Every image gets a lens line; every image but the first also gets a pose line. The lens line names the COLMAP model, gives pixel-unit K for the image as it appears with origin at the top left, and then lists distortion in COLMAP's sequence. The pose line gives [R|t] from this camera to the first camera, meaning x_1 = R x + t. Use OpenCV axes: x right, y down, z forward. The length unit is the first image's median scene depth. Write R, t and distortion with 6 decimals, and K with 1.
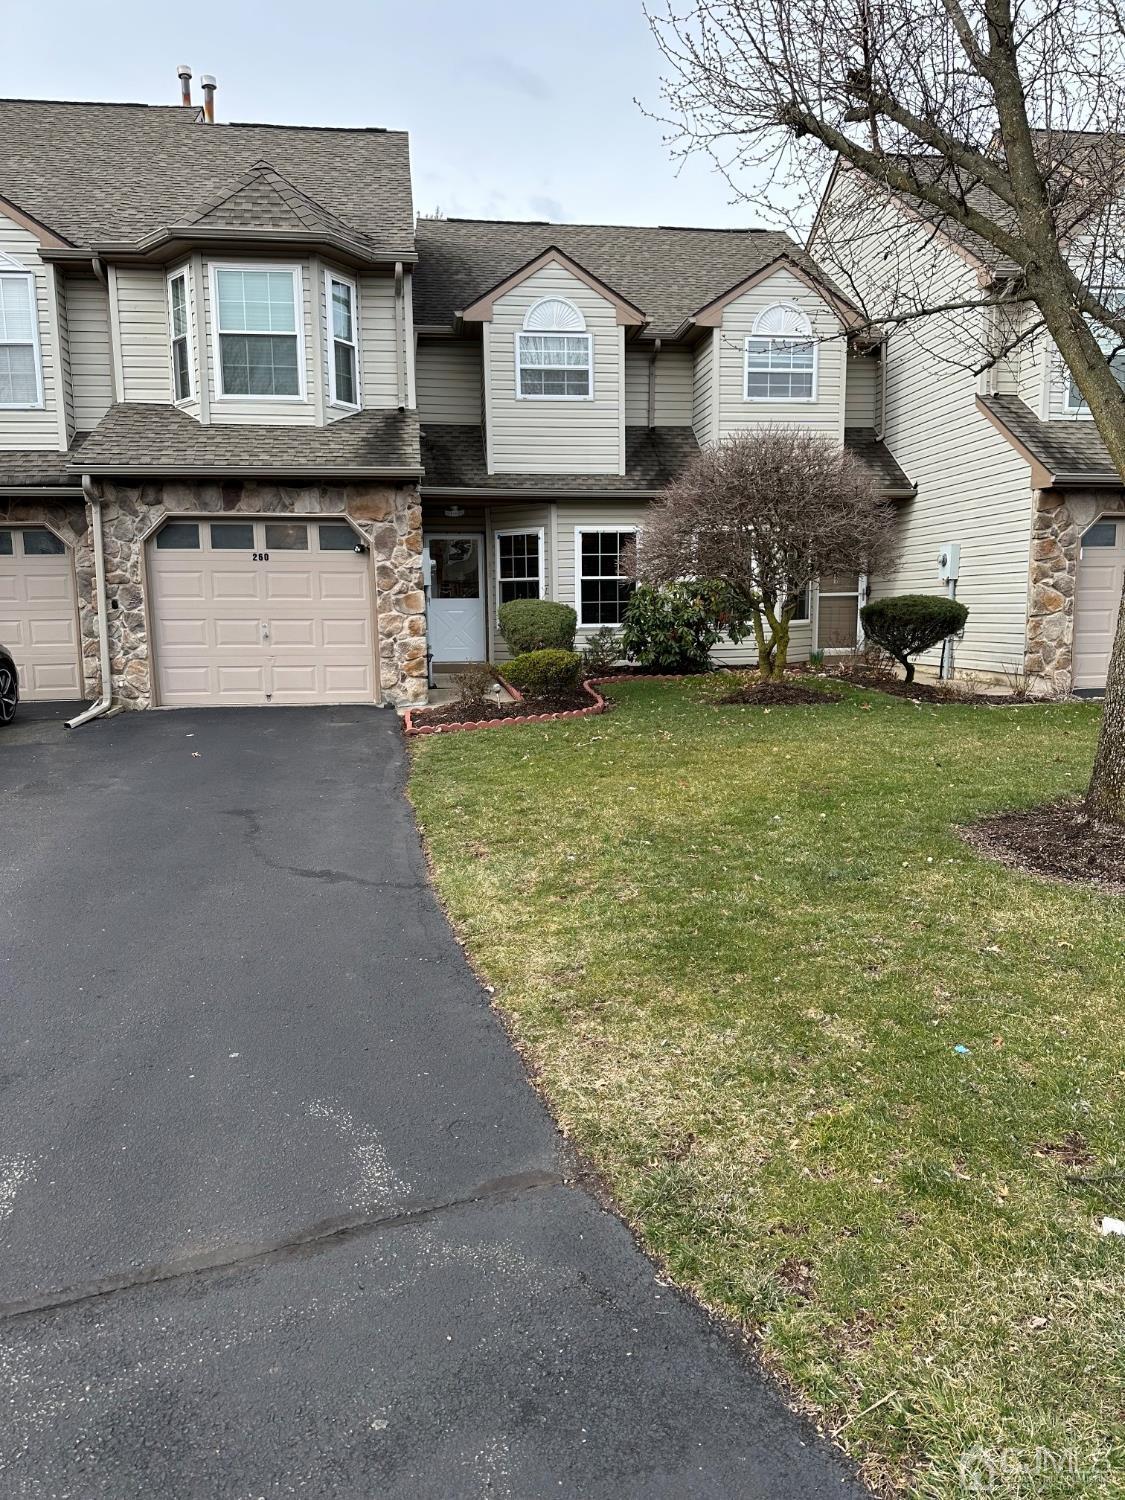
lens RADIAL K [[1046.4, 0, 562.3], [0, 1046.4, 755.8], [0, 0, 1]] dist [0.145174, -0.260545]
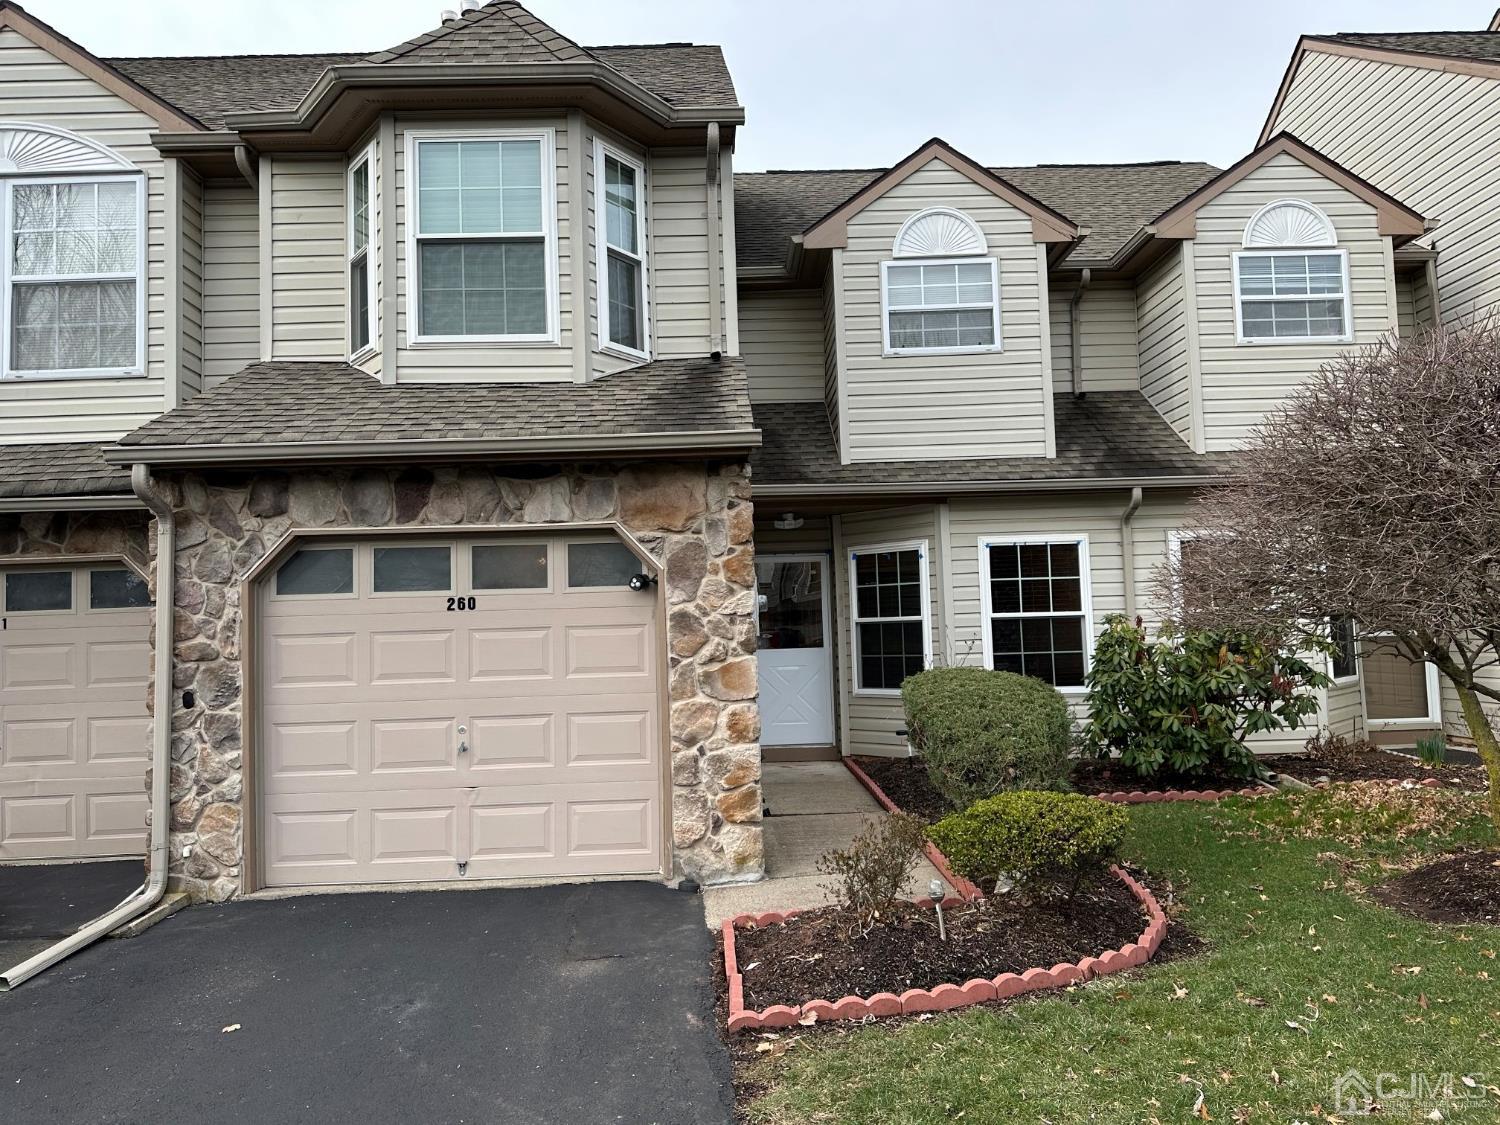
lens RADIAL K [[1046.4, 0, 750.0], [0, 1046.4, 562.5], [0, 0, 1]] dist [0.145174, -0.260545]
pose [[0.994404, -0.026277, -0.102322, -0.079003], [0.004976, 0.979147, -0.203092, -0.094994], [0.105525, 0.201446, 0.973799, 0.473072]]
